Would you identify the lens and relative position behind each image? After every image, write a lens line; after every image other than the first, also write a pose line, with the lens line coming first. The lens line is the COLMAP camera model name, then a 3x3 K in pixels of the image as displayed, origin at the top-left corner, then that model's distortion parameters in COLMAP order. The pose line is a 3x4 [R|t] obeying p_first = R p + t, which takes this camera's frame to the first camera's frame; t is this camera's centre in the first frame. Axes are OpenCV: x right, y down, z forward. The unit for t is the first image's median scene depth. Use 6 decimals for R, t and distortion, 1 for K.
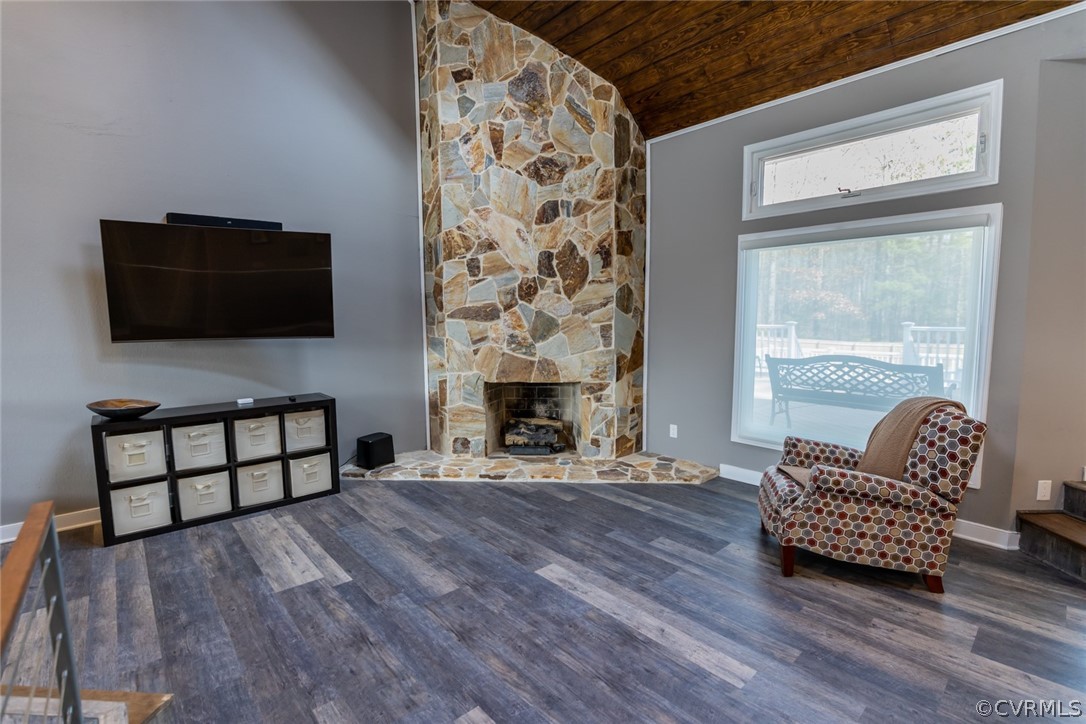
lens RADIAL K [[496.6, 0, 542.0], [0, 496.6, 366.2], [0, 0, 1]] dist [-0.032461, 0.001535]
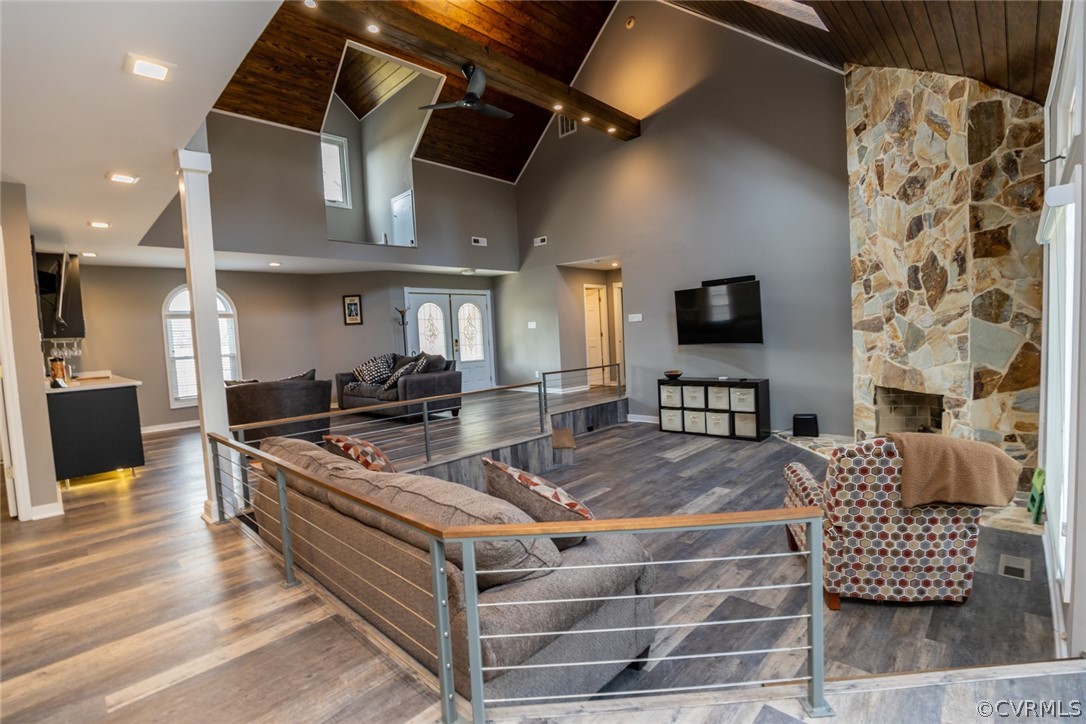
lens RADIAL K [[496.6, 0, 542.5], [0, 496.6, 365.2], [0, 0, 1]] dist [-0.032461, 0.001535]
pose [[0.068815, 0.063216, -0.995625, 0.988422], [-0.046740, 0.997099, 0.060079, -0.047809], [0.996534, 0.042401, 0.071570, 0.157763]]
